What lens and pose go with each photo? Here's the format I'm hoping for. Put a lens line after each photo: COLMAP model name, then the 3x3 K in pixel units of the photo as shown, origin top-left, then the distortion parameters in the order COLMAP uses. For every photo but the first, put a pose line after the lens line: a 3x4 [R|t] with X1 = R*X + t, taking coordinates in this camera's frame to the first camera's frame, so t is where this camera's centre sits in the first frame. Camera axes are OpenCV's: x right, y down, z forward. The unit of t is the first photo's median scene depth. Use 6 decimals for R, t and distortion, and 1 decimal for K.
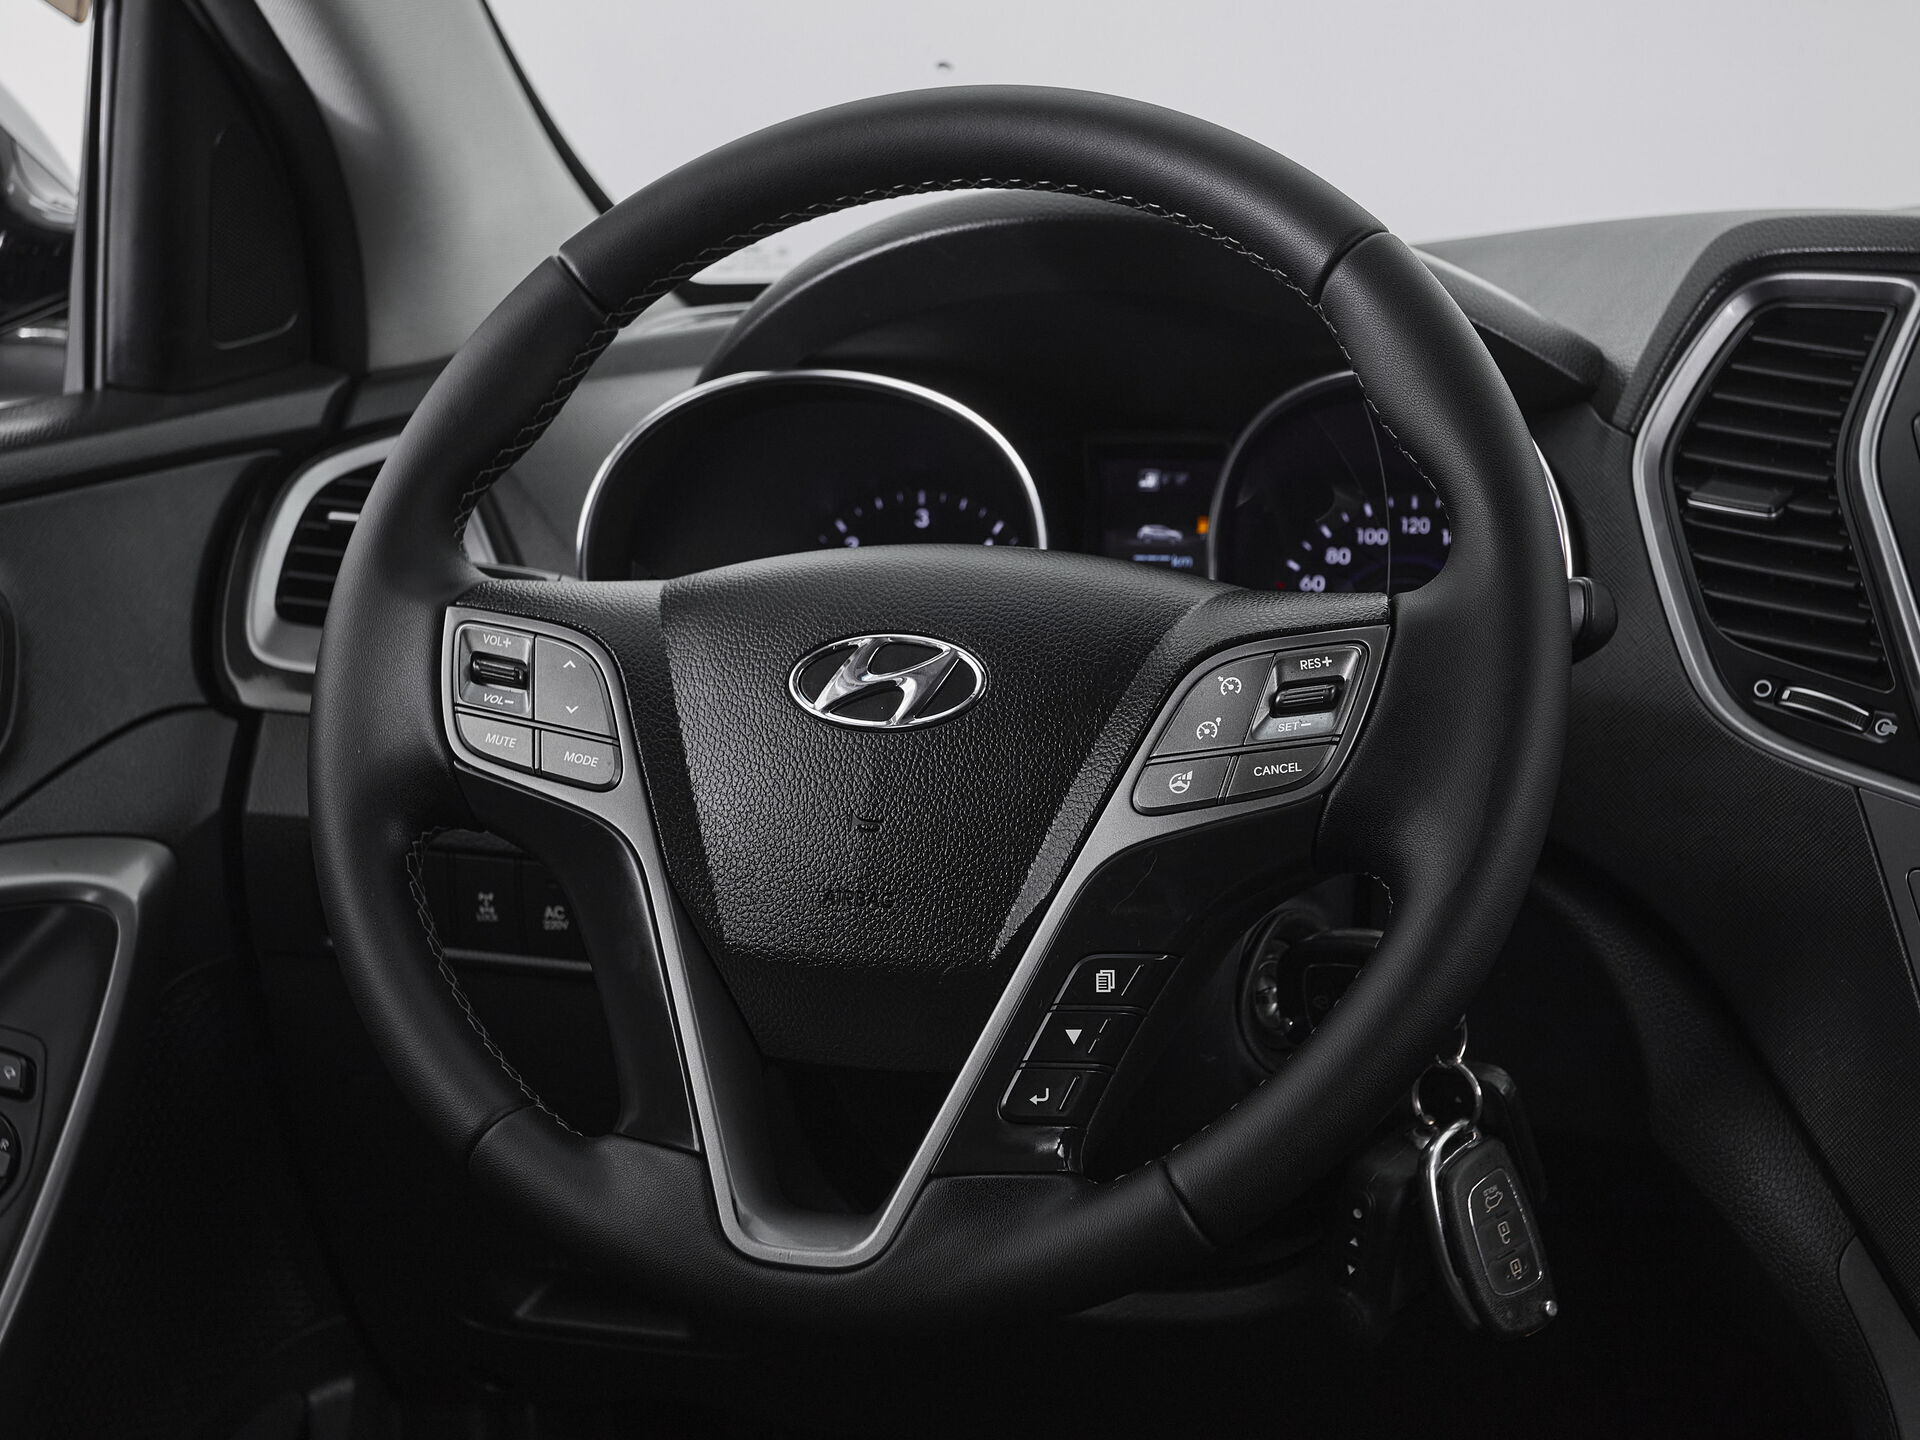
lens RADIAL K [[2552.3, 0, 960.0], [0, 2552.3, 720.0], [0, 0, 1]] dist [-0.017893, -0.038386]
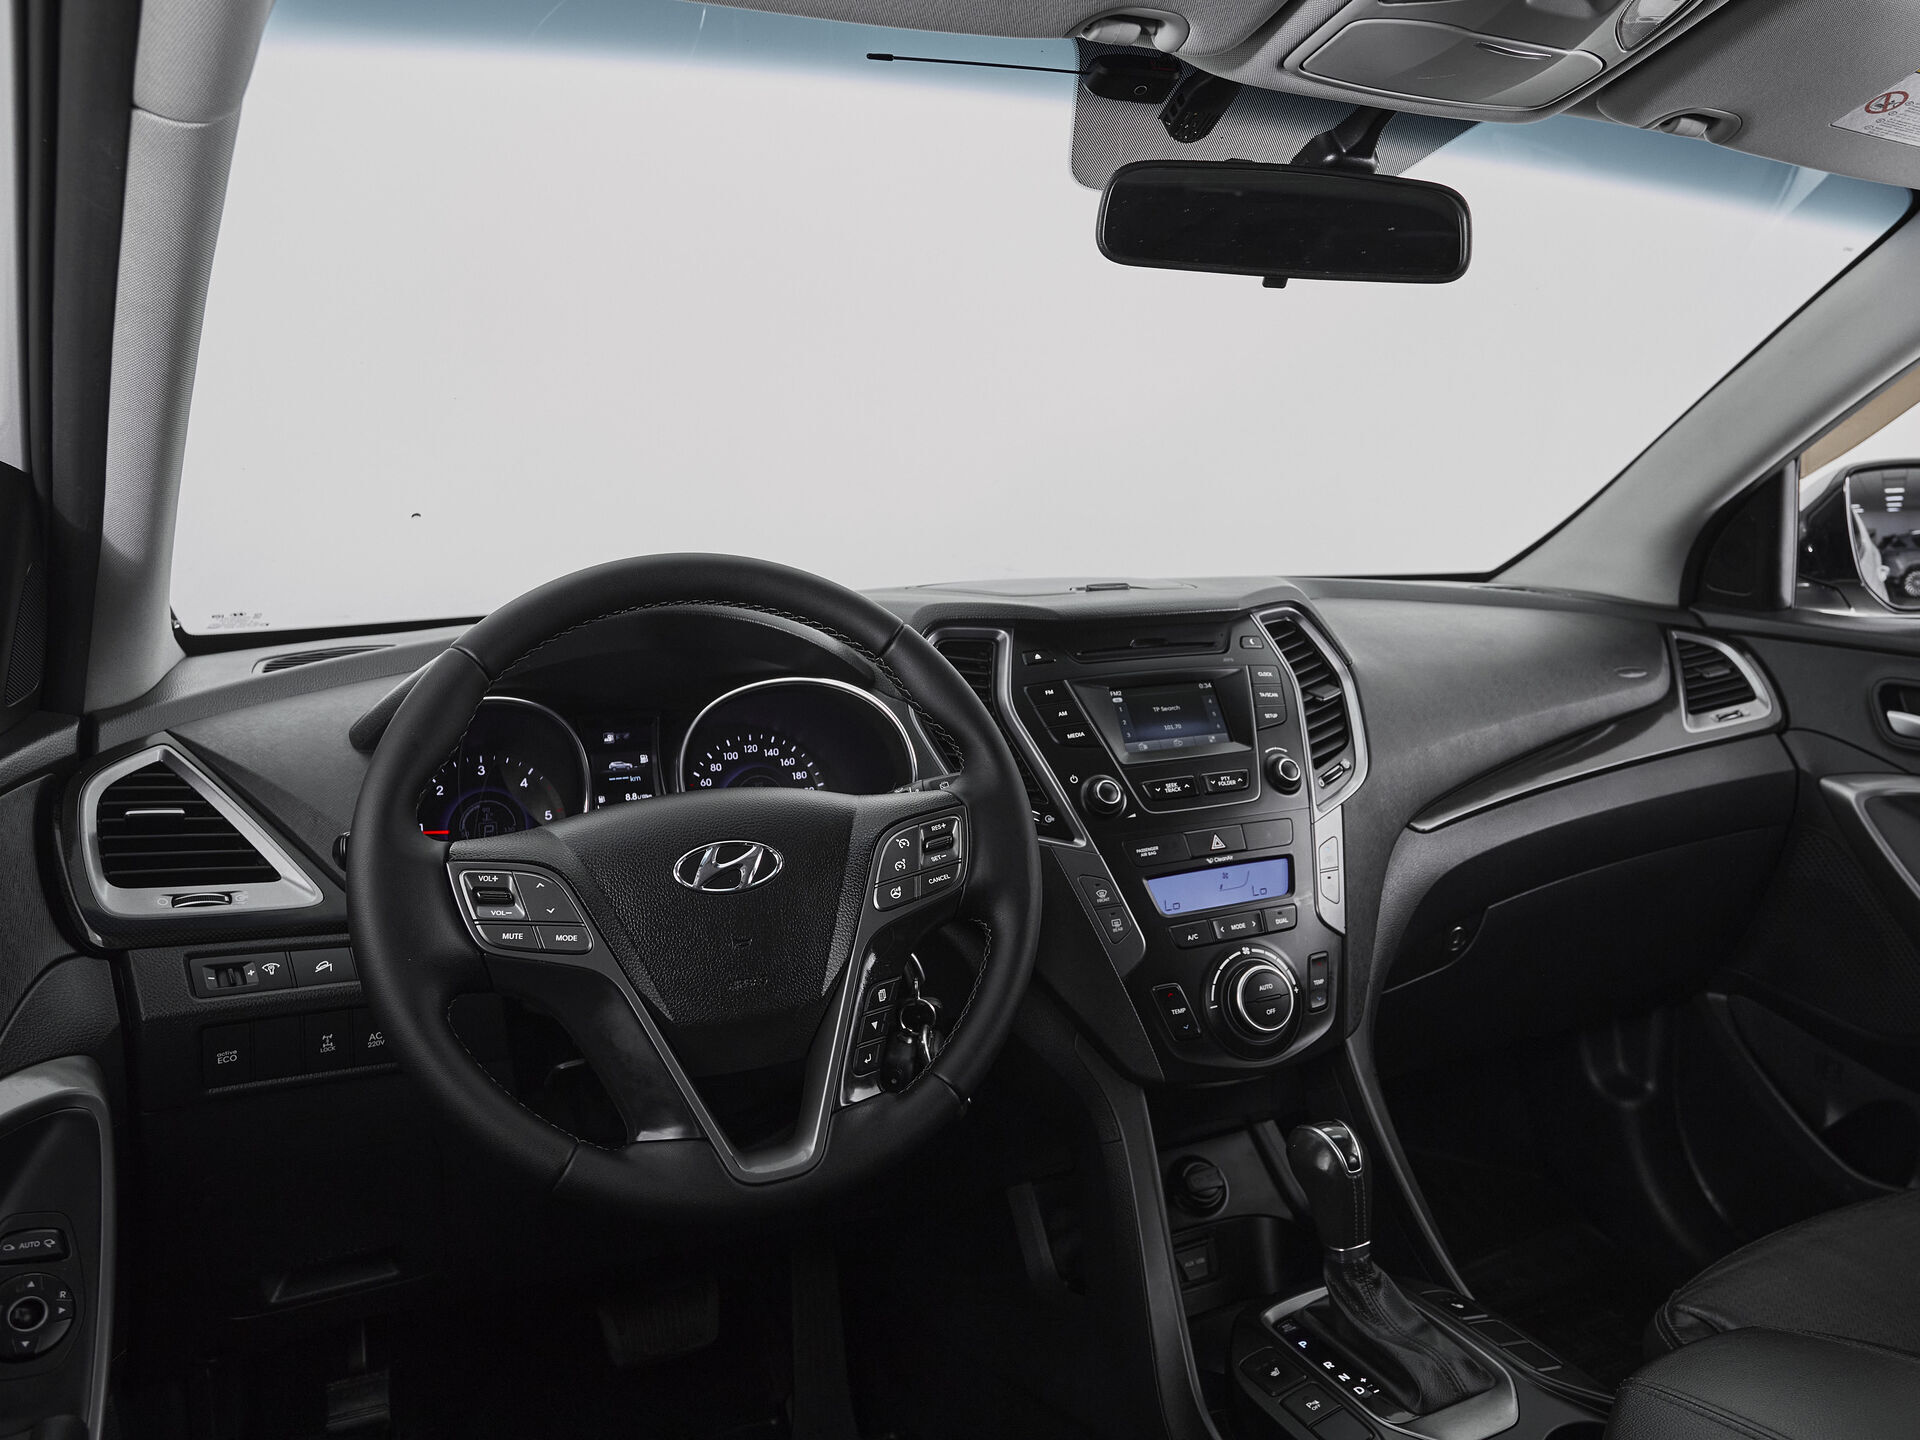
lens RADIAL K [[1290.5, 0, 960.0], [0, 1290.5, 720.0], [0, 0, 1]] dist [-0.003309, 0.000653]
pose [[0.751892, -0.085776, 0.653683, -0.374227], [0.124111, 0.992189, -0.012563, -0.065061], [-0.647499, 0.090575, 0.756664, 0.097914]]
